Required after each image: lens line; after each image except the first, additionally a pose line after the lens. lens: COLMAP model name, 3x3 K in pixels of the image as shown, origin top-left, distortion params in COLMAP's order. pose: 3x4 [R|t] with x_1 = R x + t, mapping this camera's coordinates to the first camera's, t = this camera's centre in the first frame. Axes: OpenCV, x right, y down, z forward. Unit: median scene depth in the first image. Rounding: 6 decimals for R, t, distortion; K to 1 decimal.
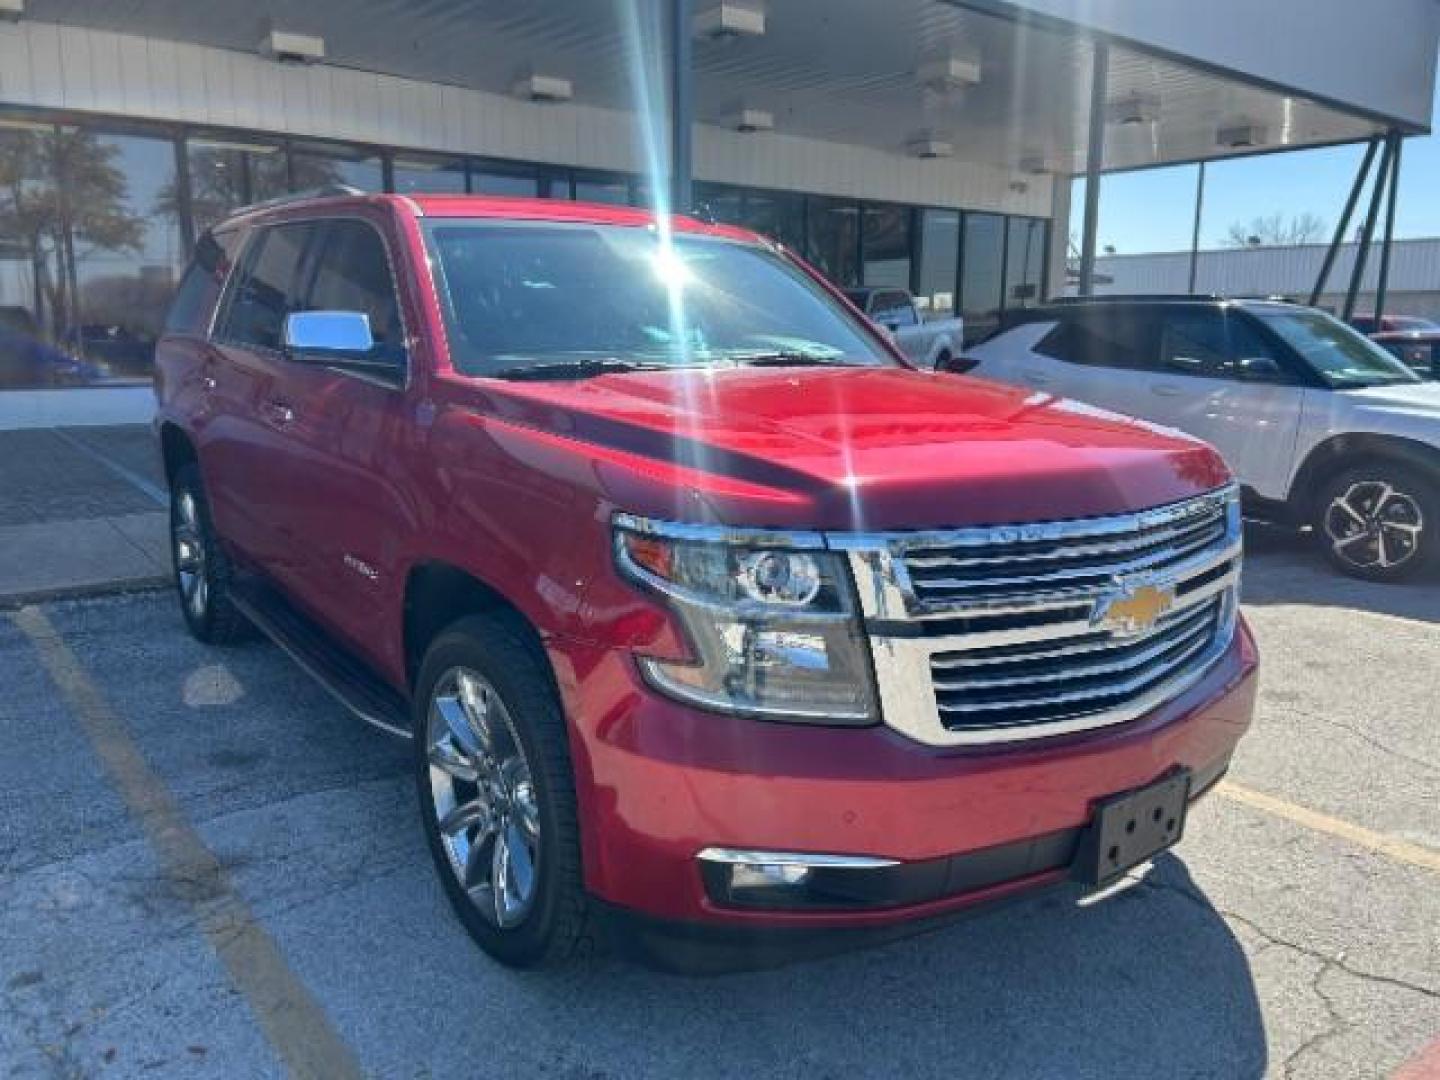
lens RADIAL K [[1130.9, 0, 720.0], [0, 1130.9, 540.0], [0, 0, 1]] dist [0.028798, -0.008574]
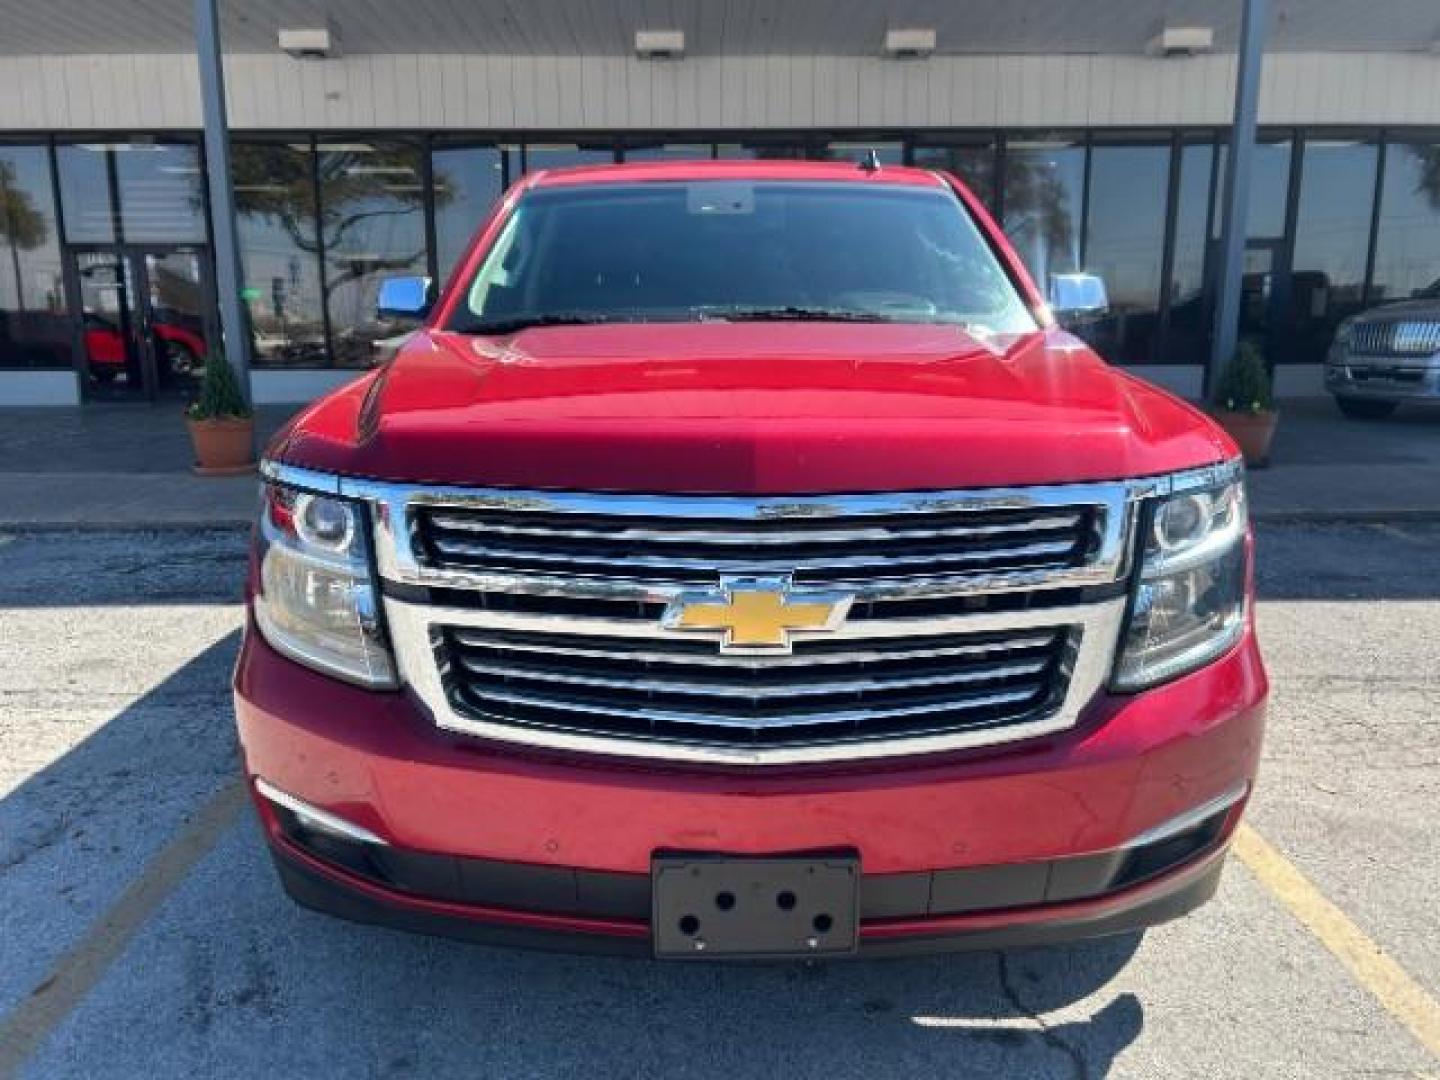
lens RADIAL K [[1130.9, 0, 720.0], [0, 1130.9, 540.0], [0, 0, 1]] dist [0.028798, -0.008574]
pose [[0.784428, 0.107936, -0.610756, 0.751906], [-0.104328, 0.993672, 0.041612, -0.020956], [0.611383, 0.031078, 0.790724, 0.359302]]
